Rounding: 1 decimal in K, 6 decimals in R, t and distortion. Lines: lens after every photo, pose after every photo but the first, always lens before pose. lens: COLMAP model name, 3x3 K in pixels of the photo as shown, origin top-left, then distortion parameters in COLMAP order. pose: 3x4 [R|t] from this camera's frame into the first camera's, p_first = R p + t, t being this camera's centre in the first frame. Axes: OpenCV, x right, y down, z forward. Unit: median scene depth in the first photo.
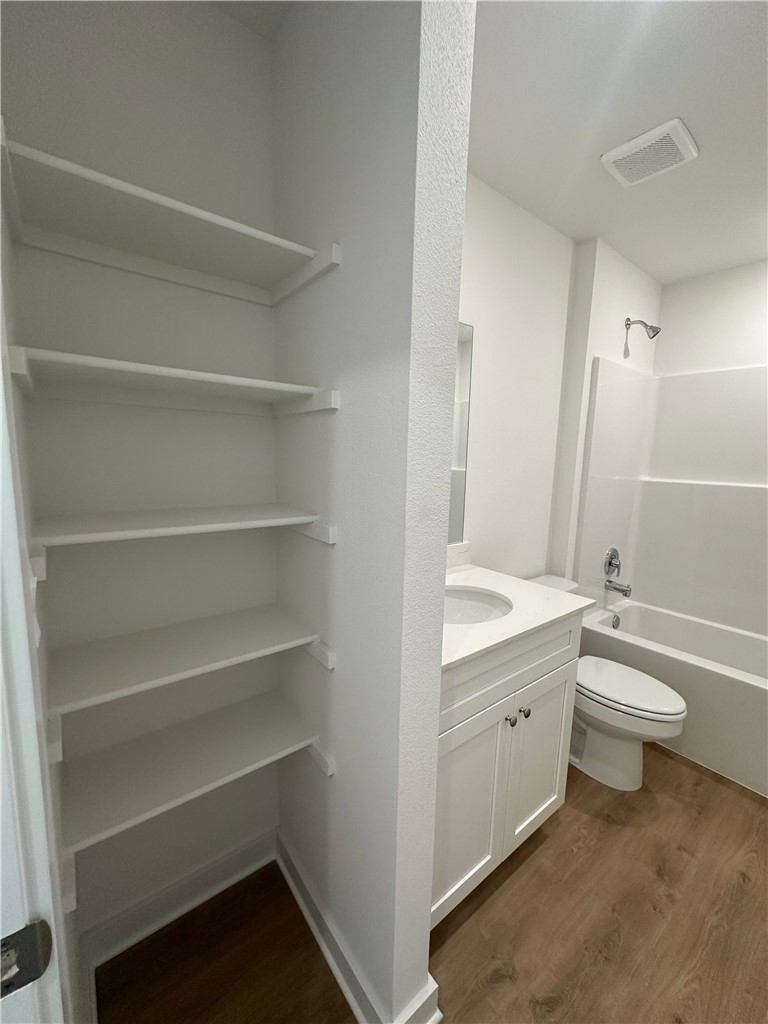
lens RADIAL K [[412.5, 0, 383.8], [0, 412.5, 511.4], [0, 0, 1]] dist [-0.003410, 0.000658]
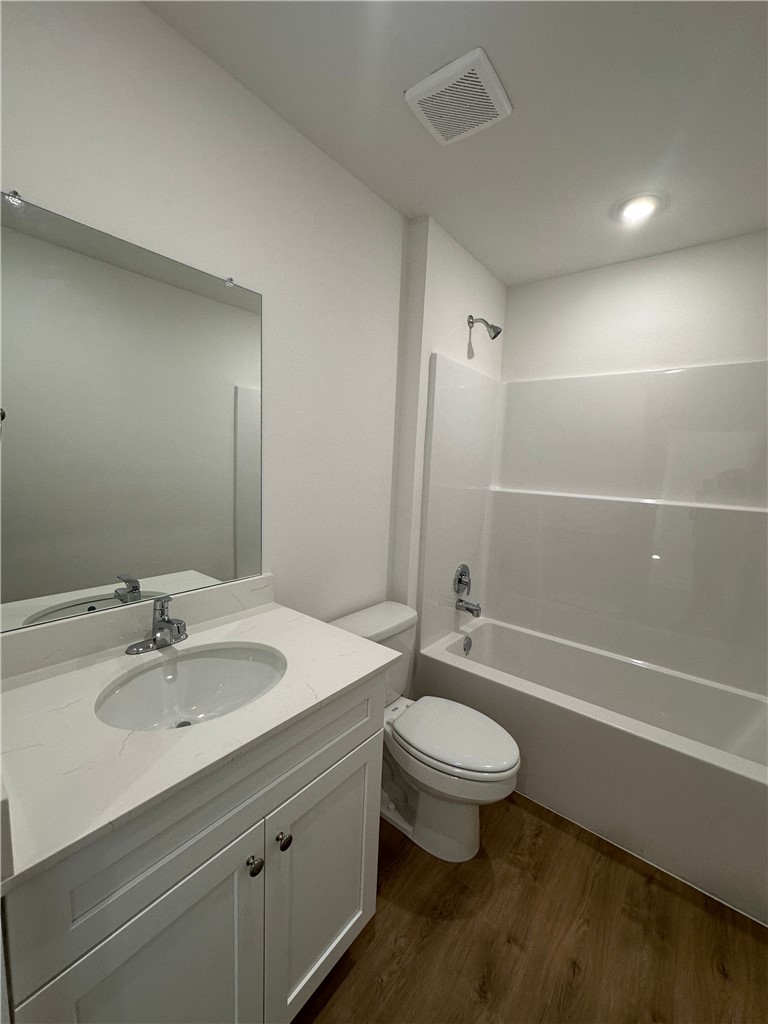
lens RADIAL K [[412.5, 0, 384.3], [0, 412.5, 510.9], [0, 0, 1]] dist [-0.003410, 0.000658]
pose [[0.972928, -0.014024, 0.230681, 0.248721], [0.016356, 0.999833, -0.008200, -0.036447], [-0.230527, 0.011752, 0.972995, 0.203023]]
